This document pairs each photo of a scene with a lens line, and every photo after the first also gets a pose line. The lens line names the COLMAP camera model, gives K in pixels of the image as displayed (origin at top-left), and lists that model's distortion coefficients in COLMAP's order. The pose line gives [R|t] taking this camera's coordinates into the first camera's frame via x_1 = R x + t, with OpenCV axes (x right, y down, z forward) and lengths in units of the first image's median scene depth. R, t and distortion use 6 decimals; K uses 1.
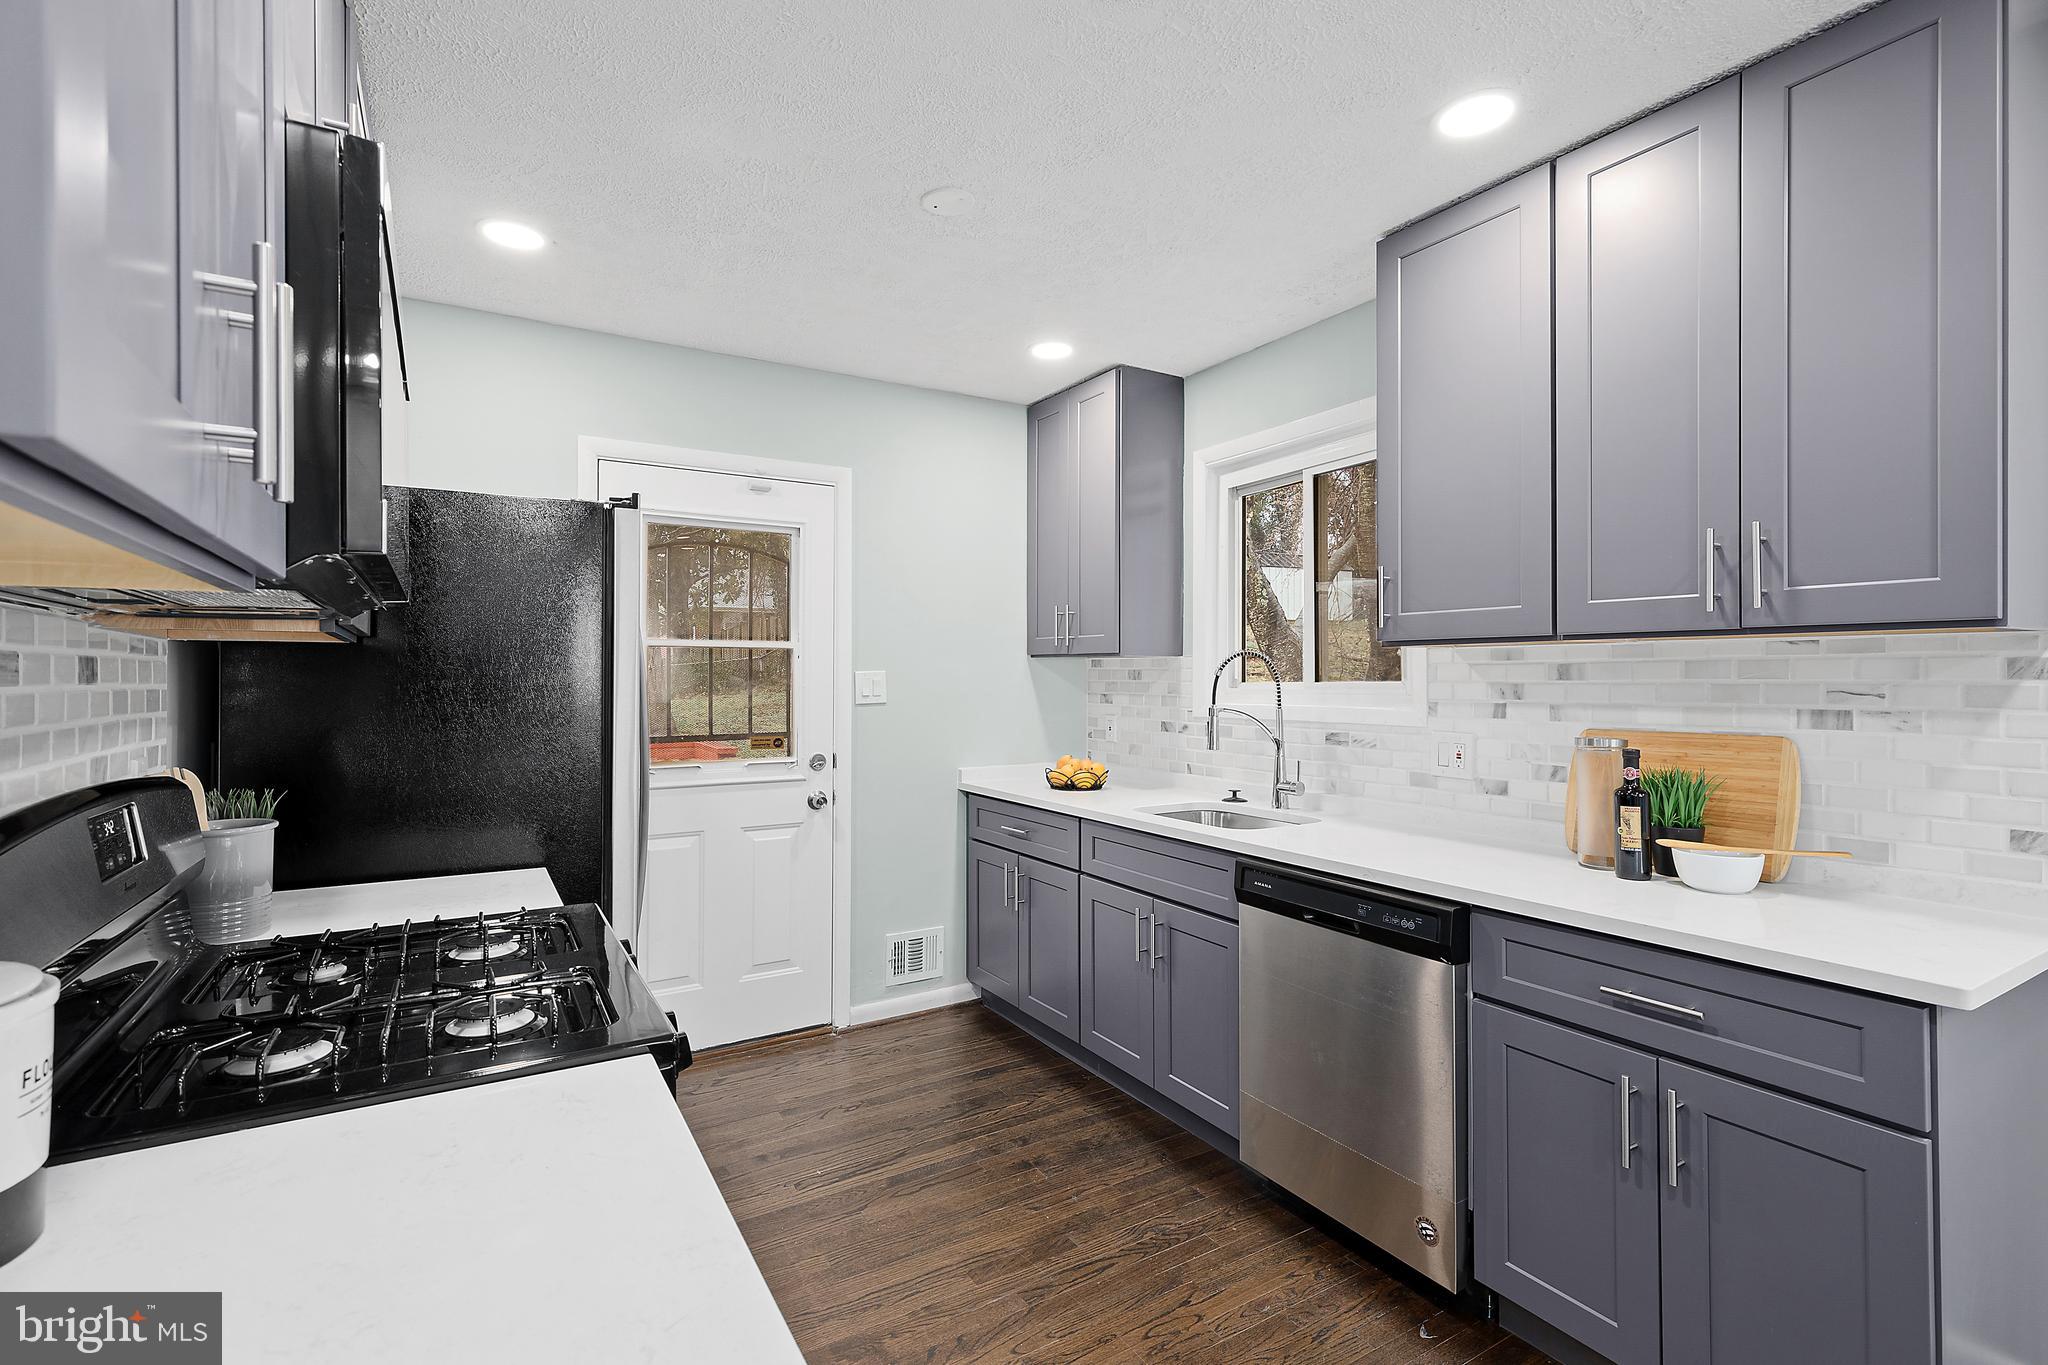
lens RADIAL K [[923.2, 0, 1015.1], [0, 923.2, 670.5], [0, 0, 1]] dist [0.011111, -0.001612]
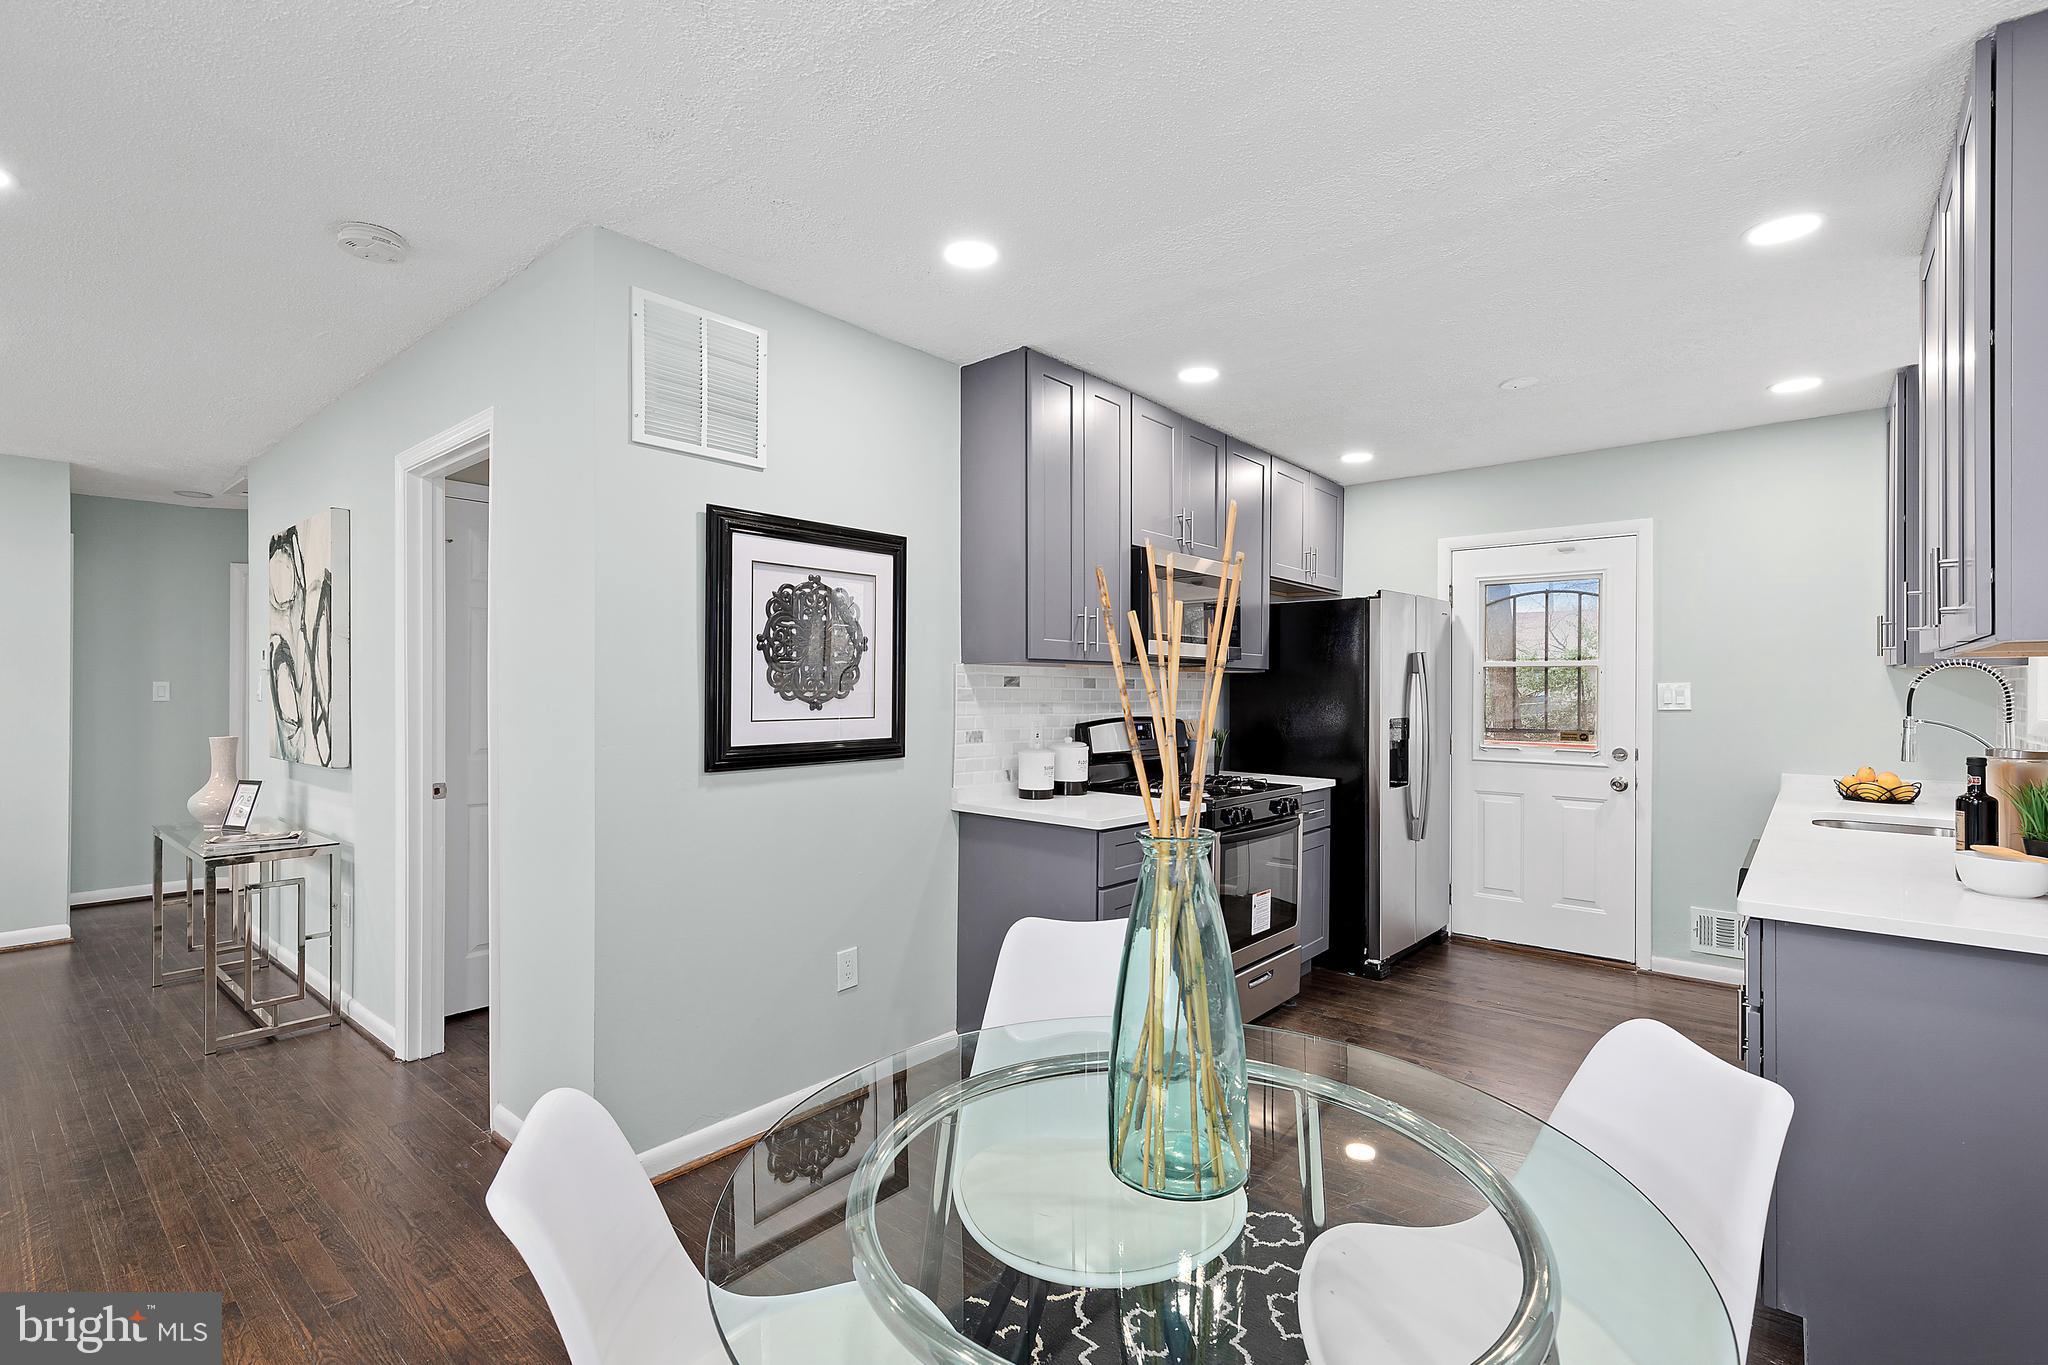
lens RADIAL K [[923.2, 0, 1017.0], [0, 923.2, 688.4], [0, 0, 1]] dist [0.011111, -0.001612]
pose [[0.313140, -0.000427, -0.949707, 0.812914], [0.004416, 0.999990, 0.001006, 0.003117], [0.949697, -0.004509, 0.313138, -0.210227]]
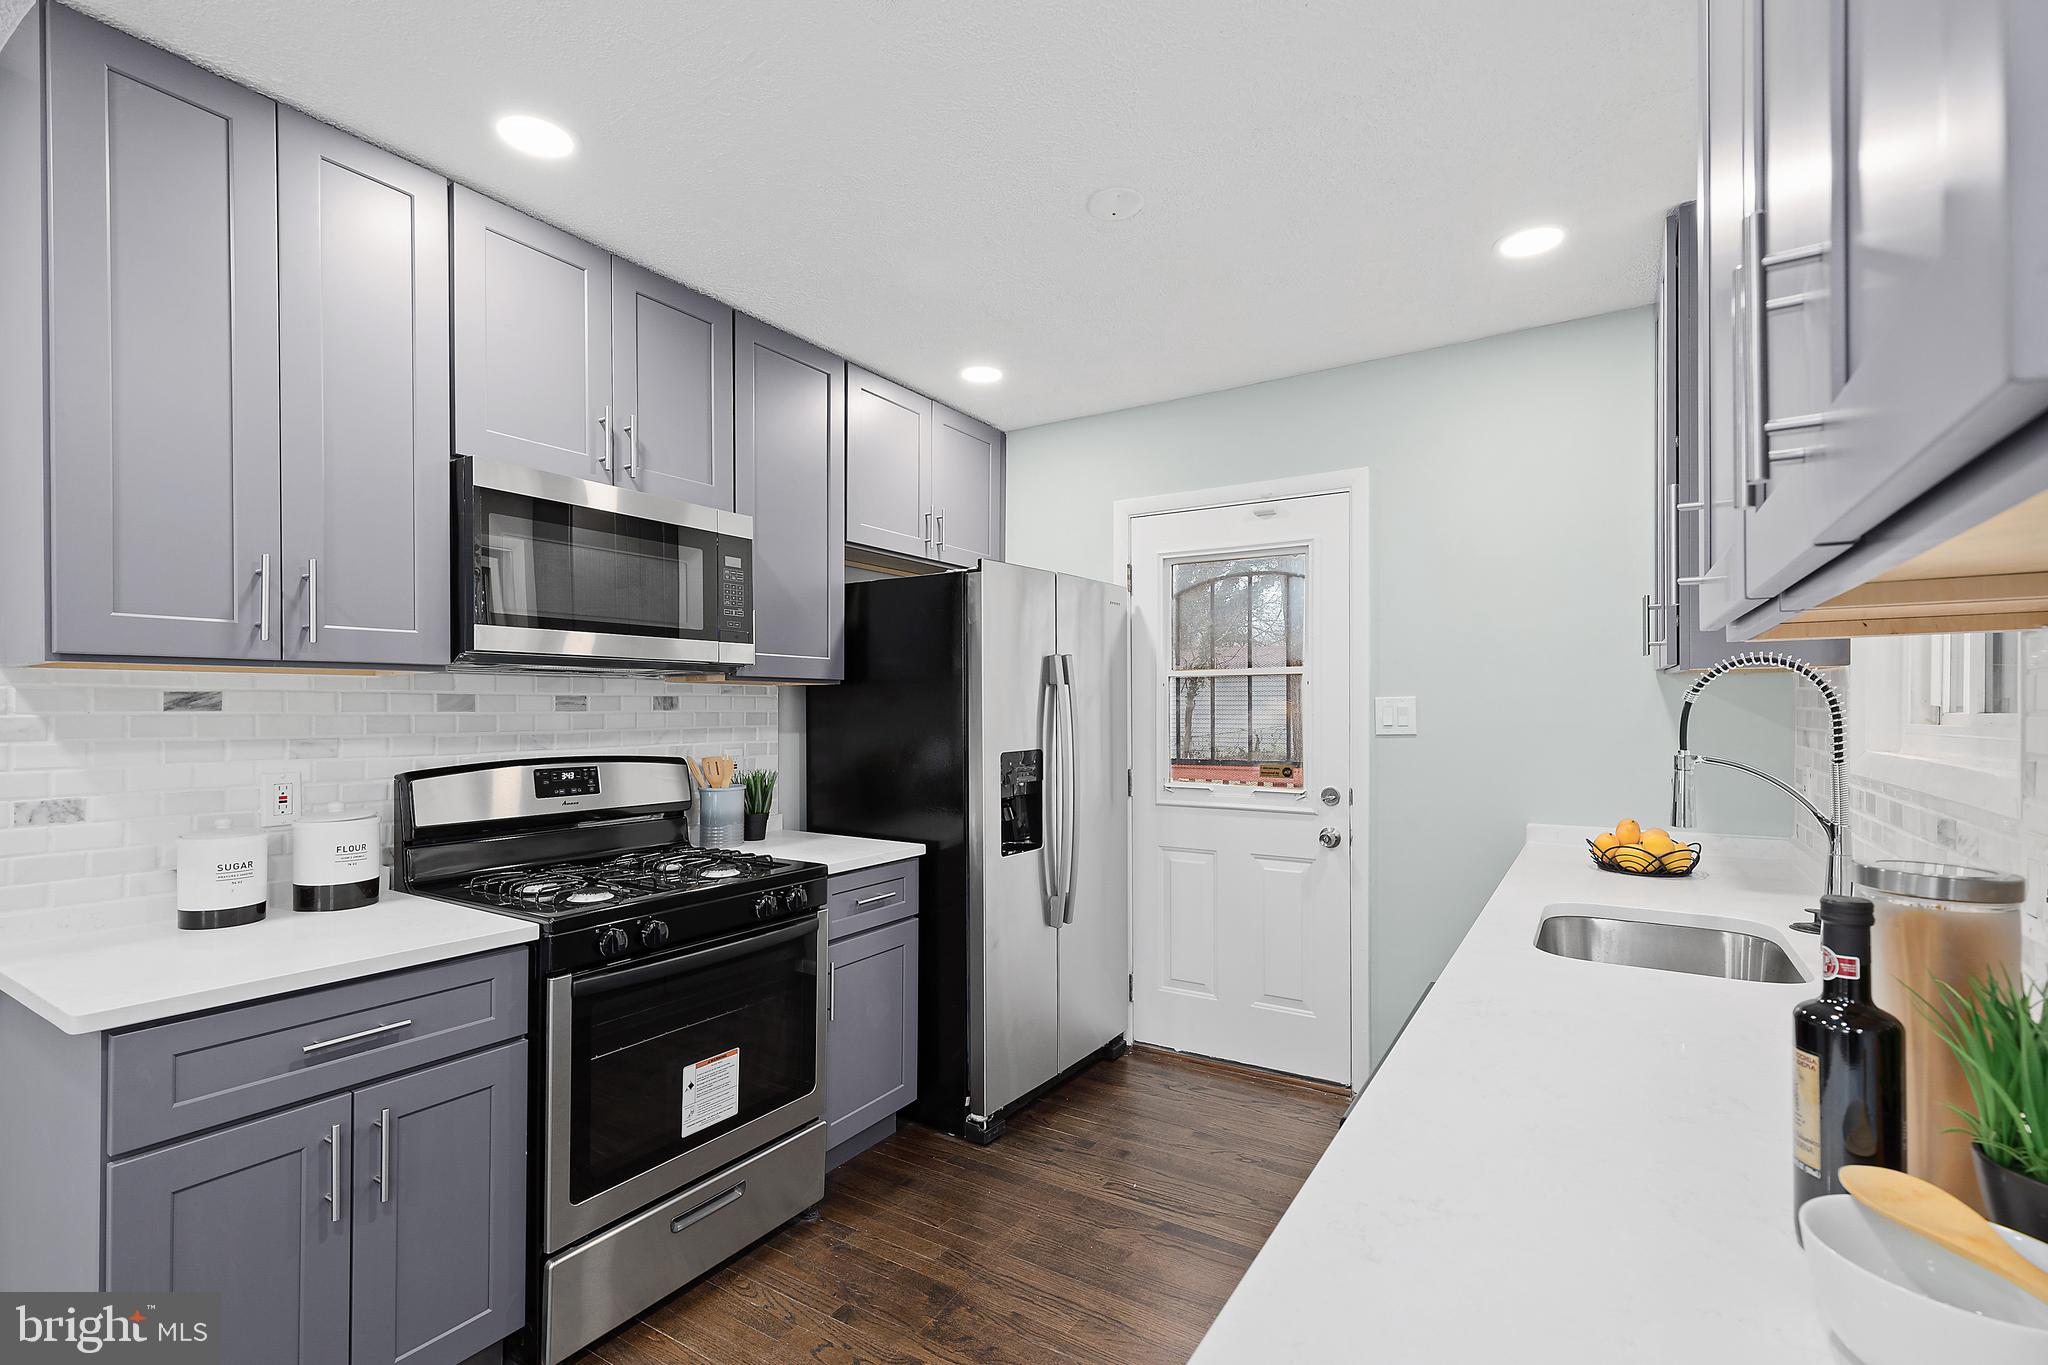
lens RADIAL K [[923.2, 0, 1020.1], [0, 923.2, 709.3], [0, 0, 1]] dist [0.011111, -0.001612]
pose [[0.442981, 0.000011, -0.896531, 0.519476], [0.011579, 0.999917, 0.005733, 0.003932], [0.896456, -0.012920, 0.442944, 0.346535]]
